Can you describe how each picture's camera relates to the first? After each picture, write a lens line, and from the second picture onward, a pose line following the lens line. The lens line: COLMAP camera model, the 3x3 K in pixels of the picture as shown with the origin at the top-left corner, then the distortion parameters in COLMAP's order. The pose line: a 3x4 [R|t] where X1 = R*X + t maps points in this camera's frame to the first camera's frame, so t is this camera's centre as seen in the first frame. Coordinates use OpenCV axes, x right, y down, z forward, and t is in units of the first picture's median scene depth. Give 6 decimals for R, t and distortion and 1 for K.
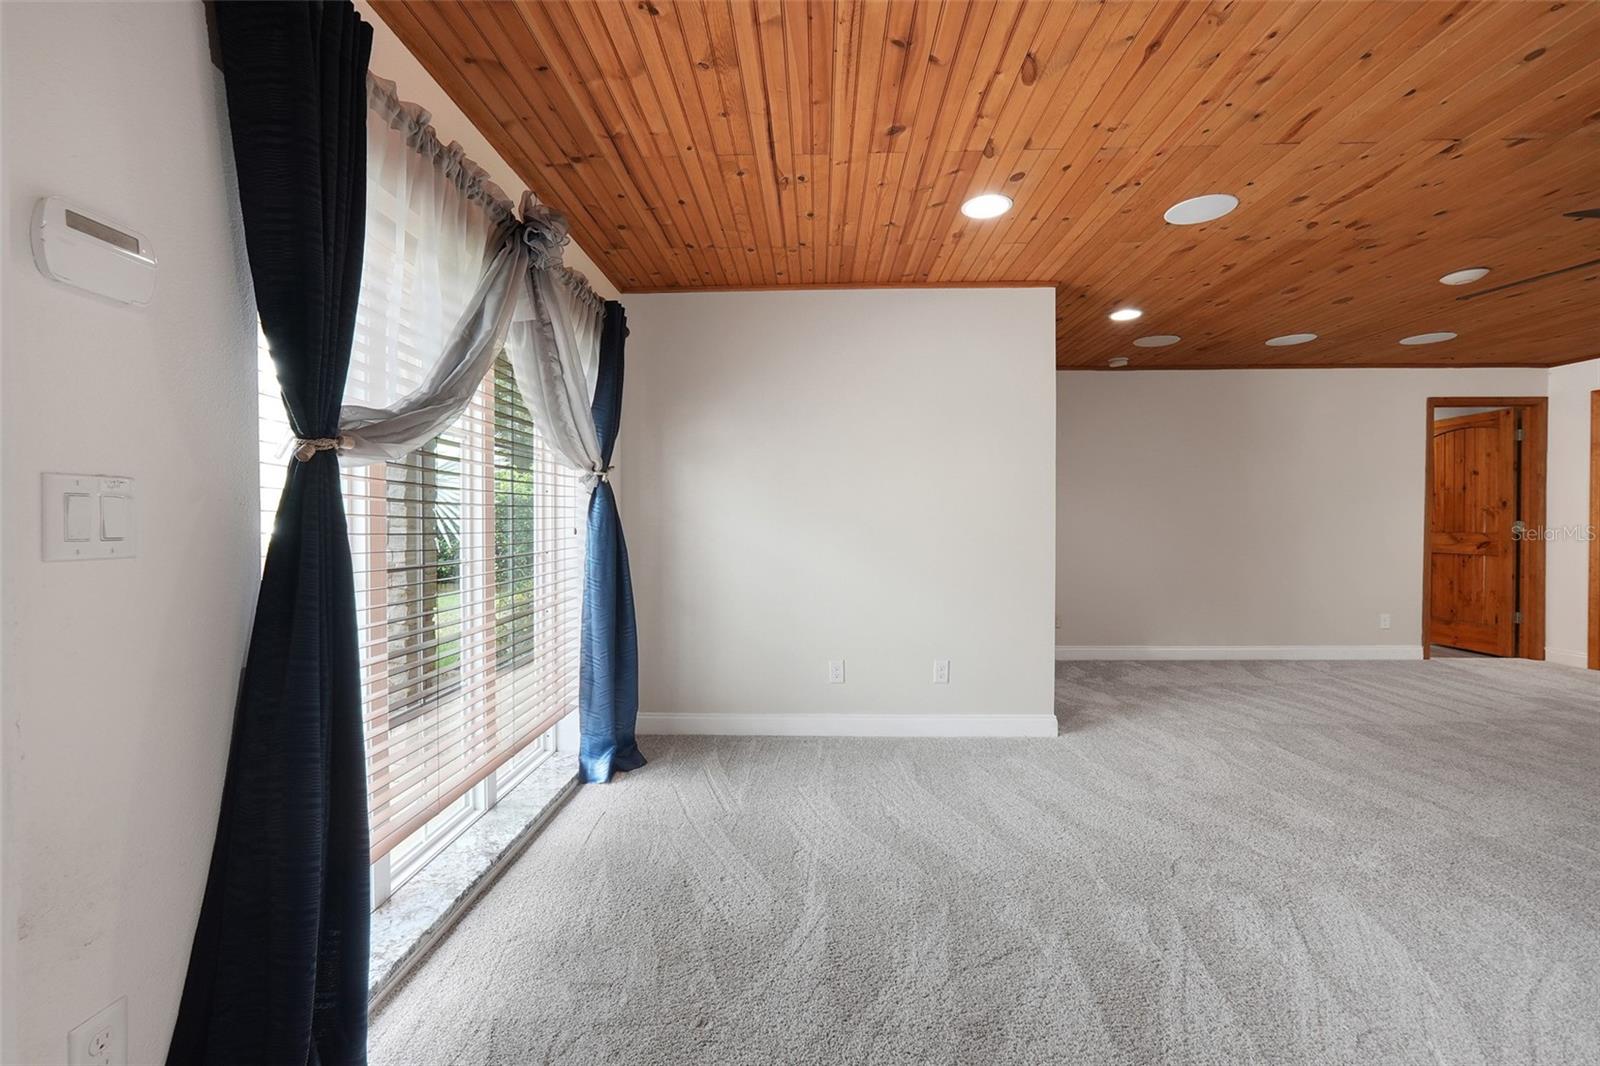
lens RADIAL K [[674.2, 0, 800.0], [0, 674.2, 533.0], [0, 0, 1]] dist [-0.000044, 0.000558]
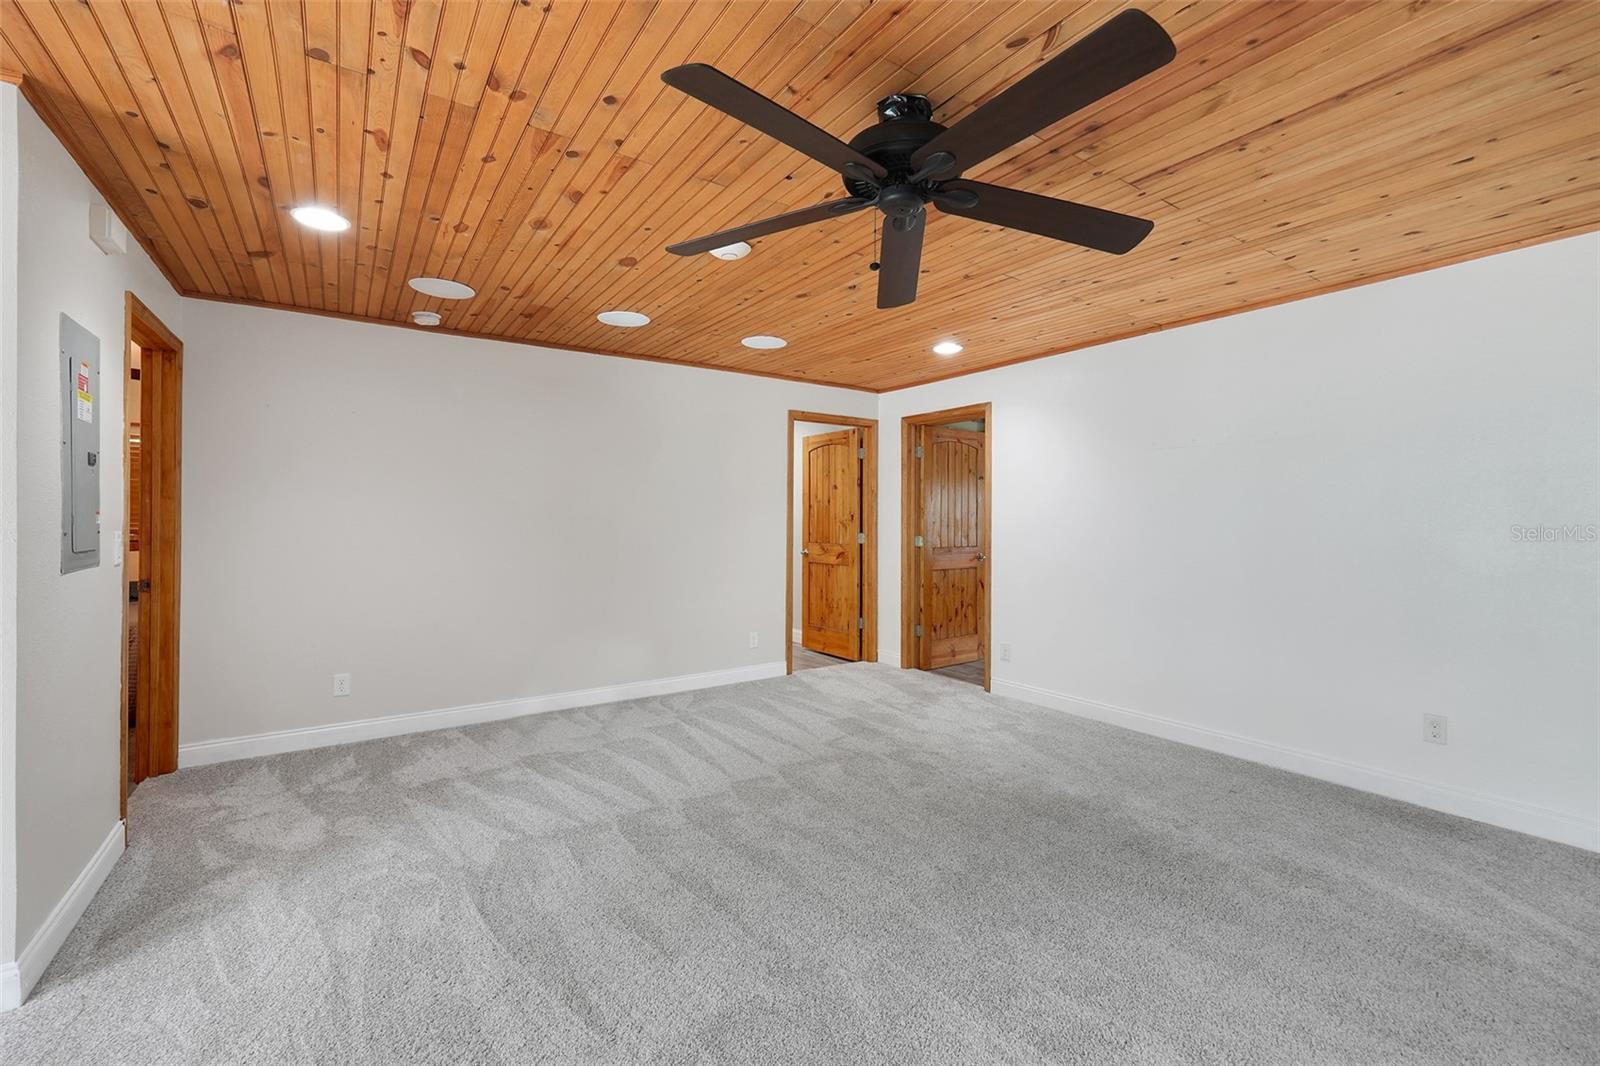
lens RADIAL K [[678.9, 0, 794.5], [0, 678.9, 516.5], [0, 0, 1]] dist [-0.001015, 0.000527]
pose [[0.817327, 0.006692, 0.576135, 0.352718], [0.005259, 0.999804, -0.019073, -0.024079], [-0.576150, 0.018619, 0.817132, 0.174838]]
